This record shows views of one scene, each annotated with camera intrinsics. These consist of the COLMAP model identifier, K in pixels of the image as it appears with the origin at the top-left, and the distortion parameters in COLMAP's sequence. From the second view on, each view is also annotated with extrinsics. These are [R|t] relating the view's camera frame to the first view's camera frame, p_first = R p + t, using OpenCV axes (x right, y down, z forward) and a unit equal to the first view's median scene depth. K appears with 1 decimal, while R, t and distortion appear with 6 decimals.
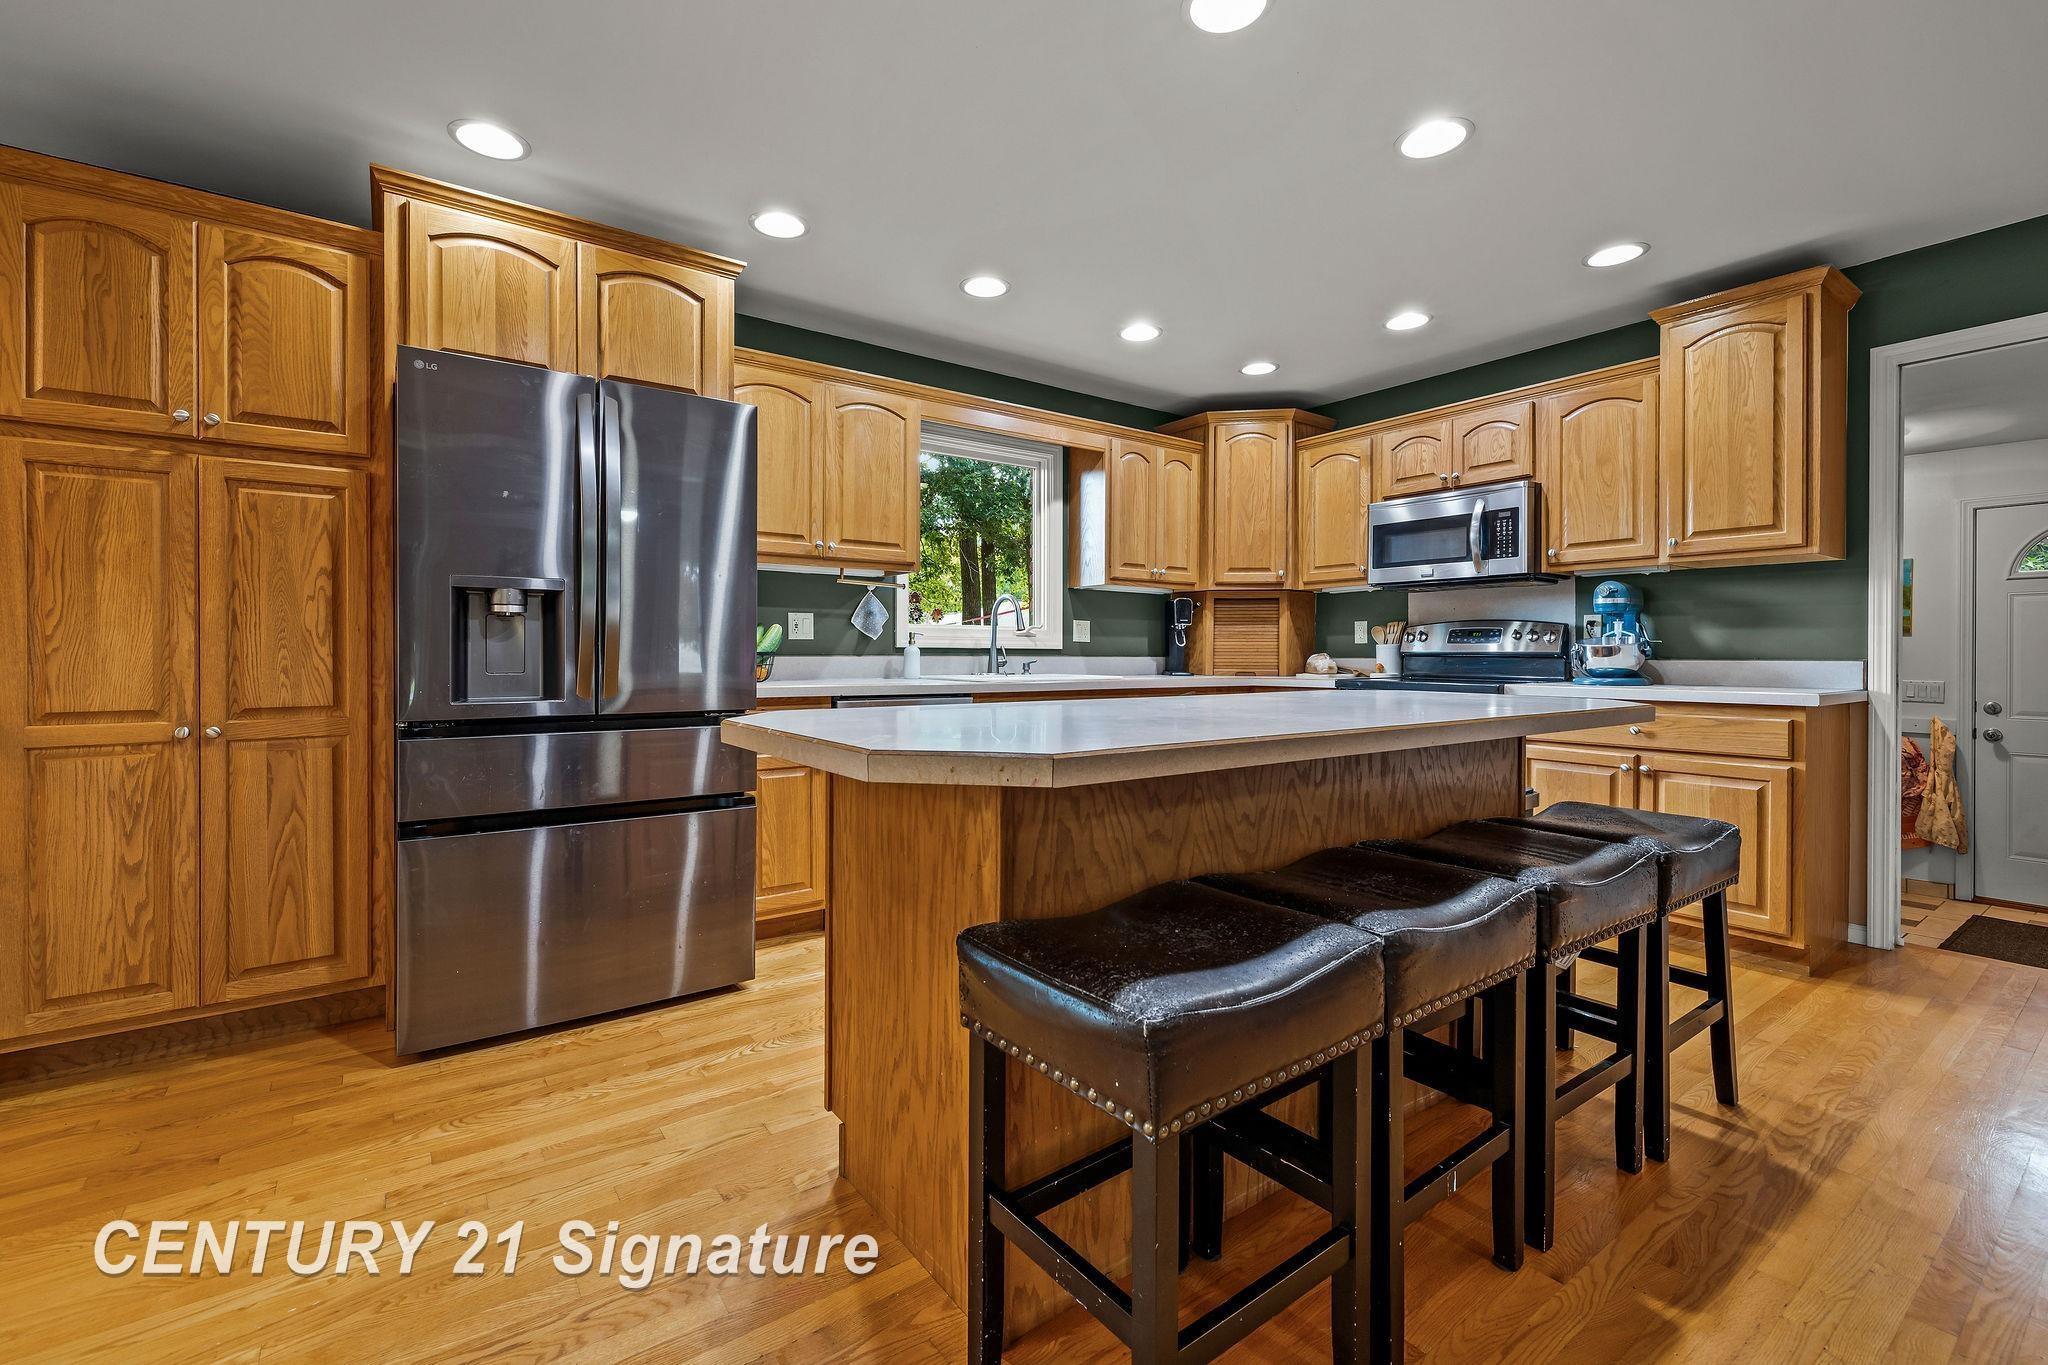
lens RADIAL K [[883.5, 0, 1028.6], [0, 883.5, 653.1], [0, 0, 1]] dist [-0.002777, -0.000121]
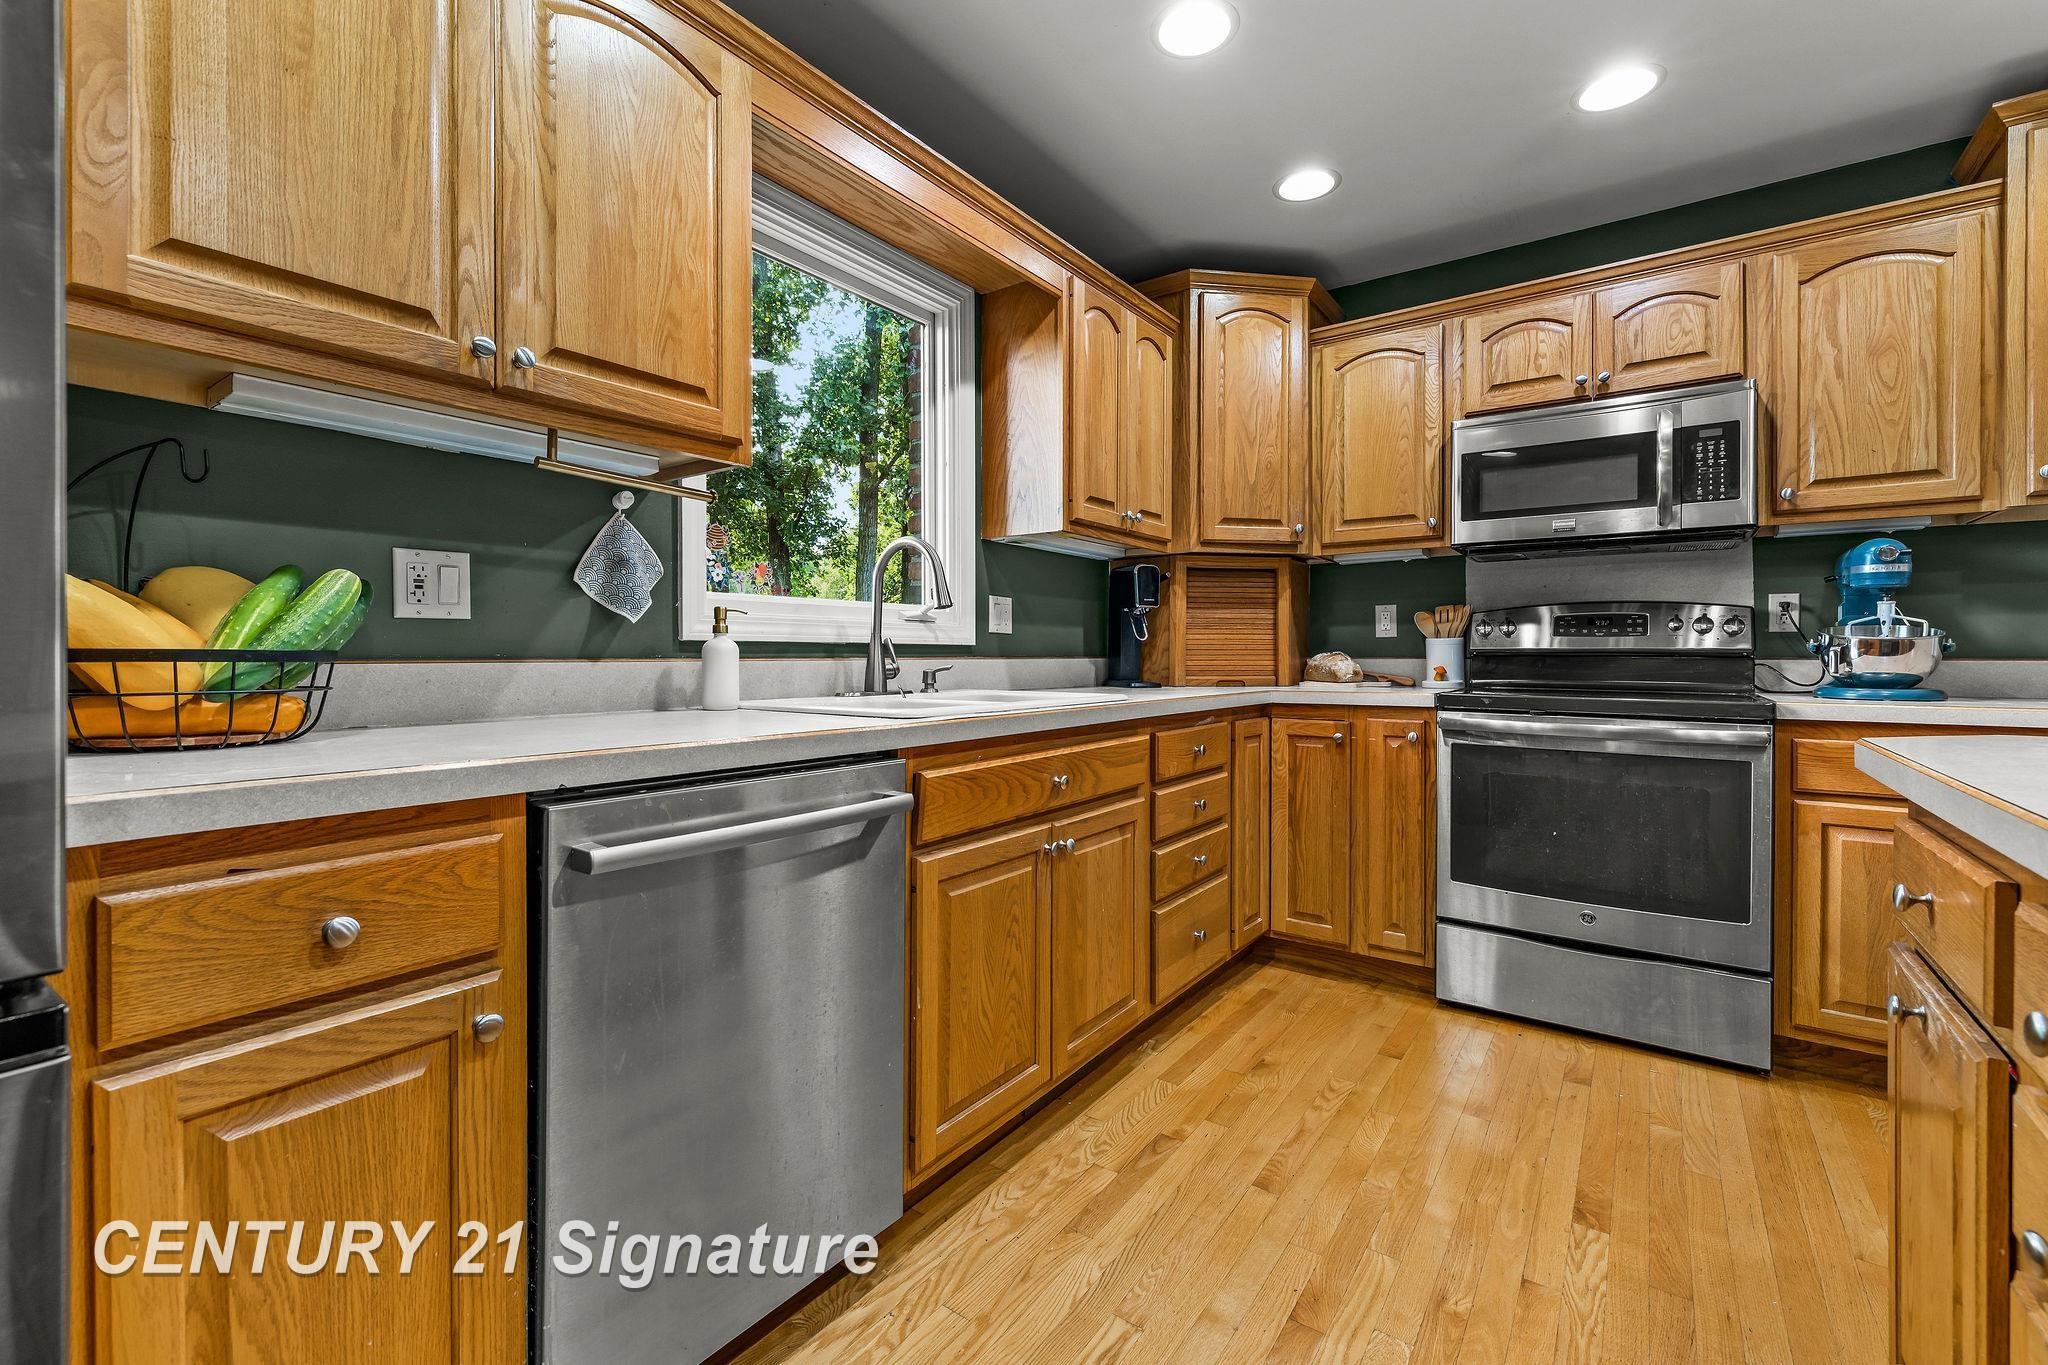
lens RADIAL K [[872.7, 0, 1018.9], [0, 872.7, 654.8], [0, 0, 1]] dist [-0.003229, 0.000147]
pose [[0.954677, -0.003357, 0.297626, -0.120036], [0.002301, 0.999990, 0.003899, -0.000569], [-0.297636, -0.003038, 0.954675, 0.530504]]
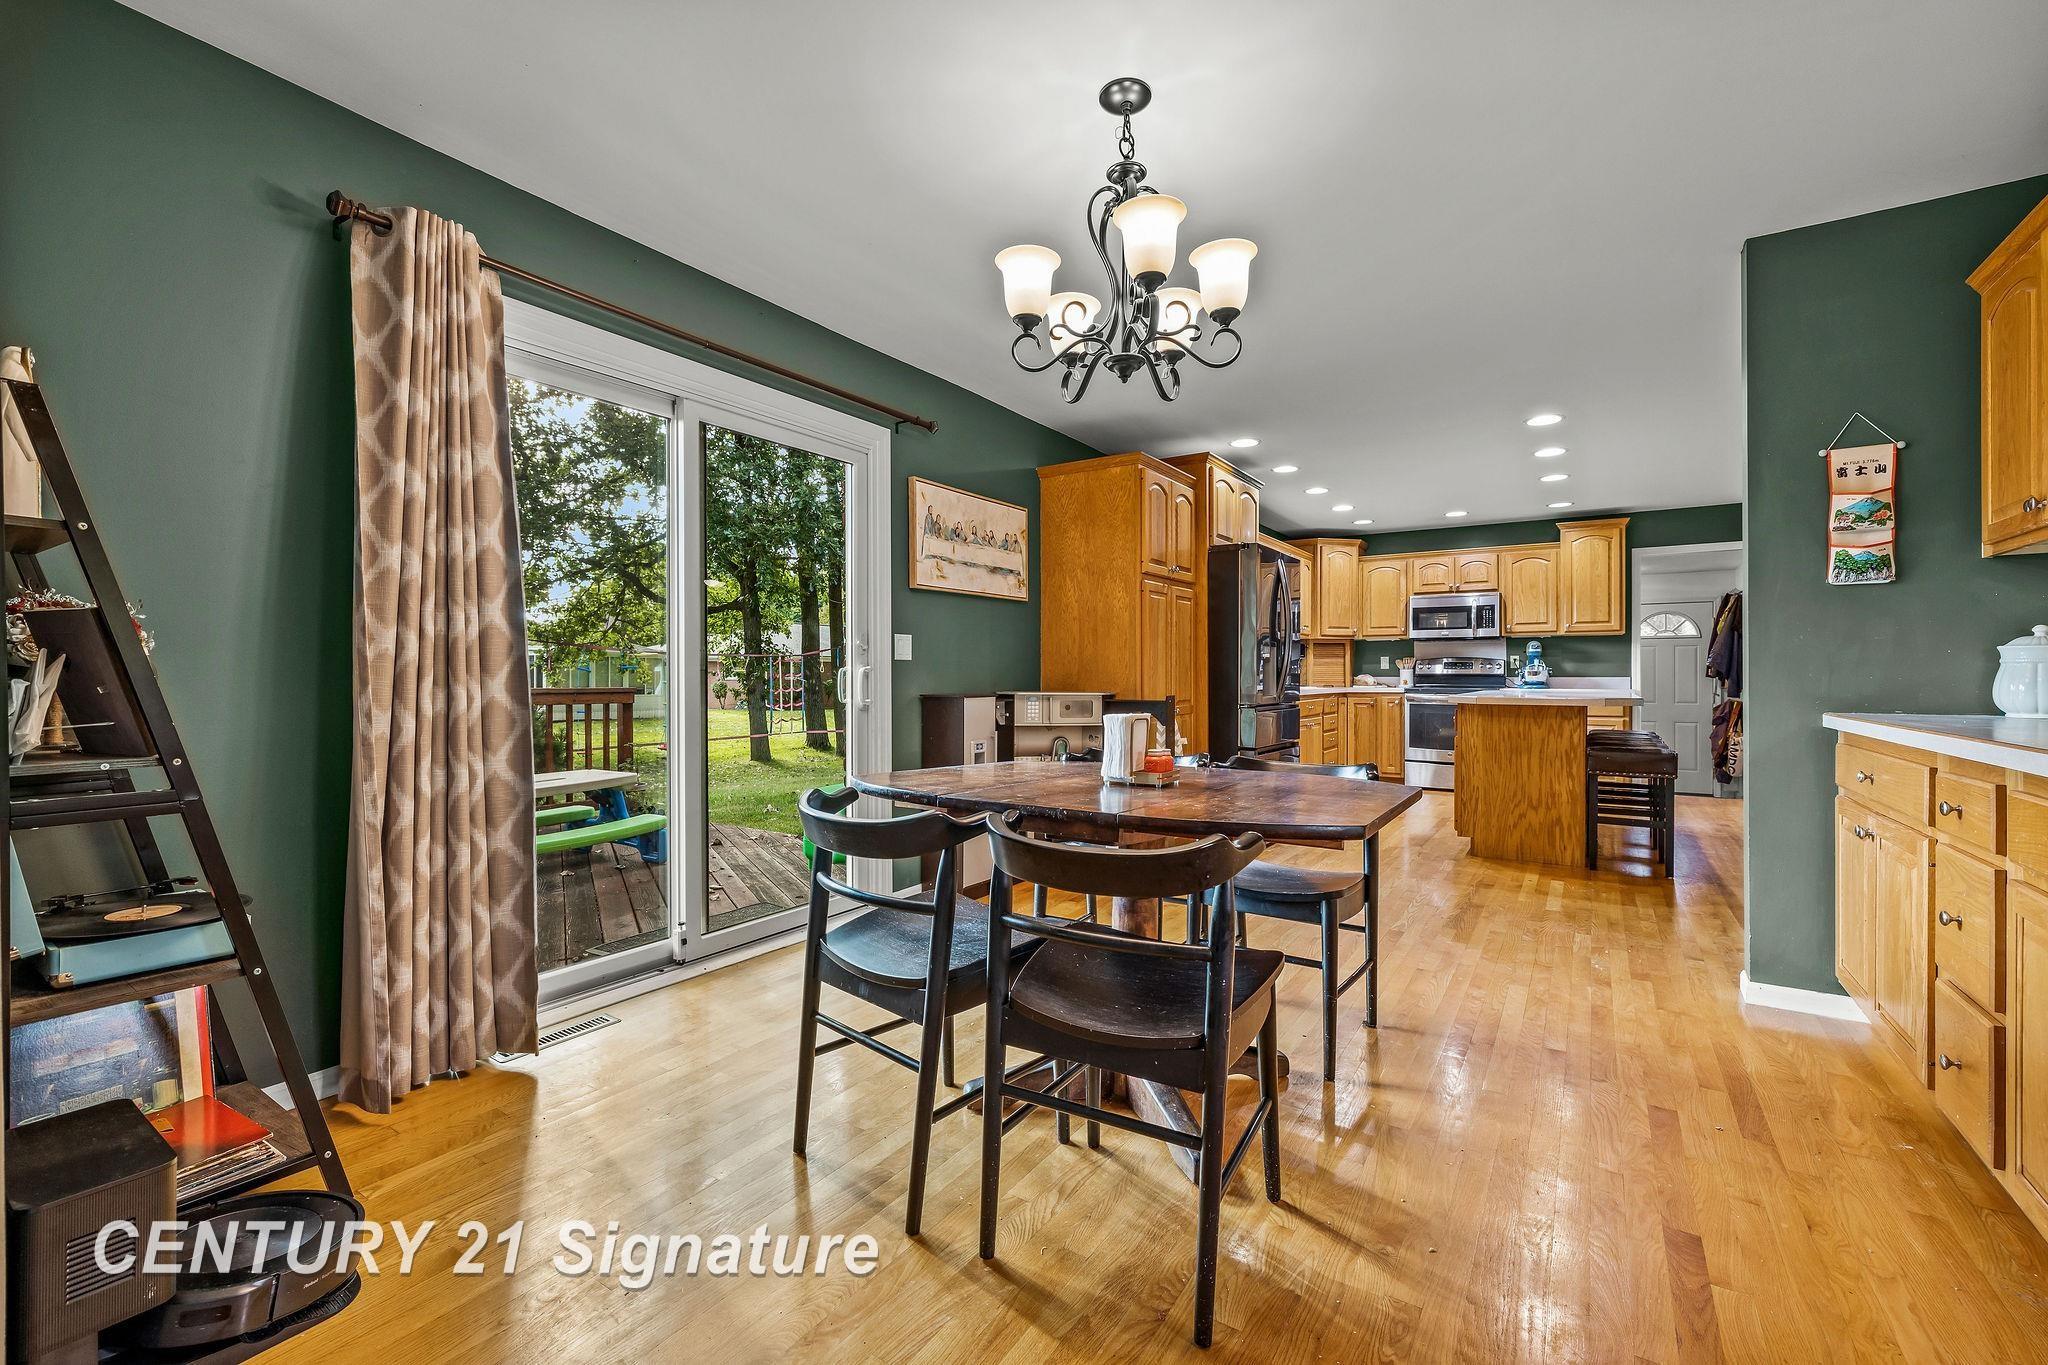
lens RADIAL K [[875.0, 0, 1030.6], [0, 875.0, 677.1], [0, 0, 1]] dist [-0.000405, 0.000352]
pose [[0.934360, -0.002079, 0.356323, -1.154606], [0.000399, 0.999988, 0.004789, -0.003212], [-0.356329, -0.004332, 0.934351, -0.519567]]
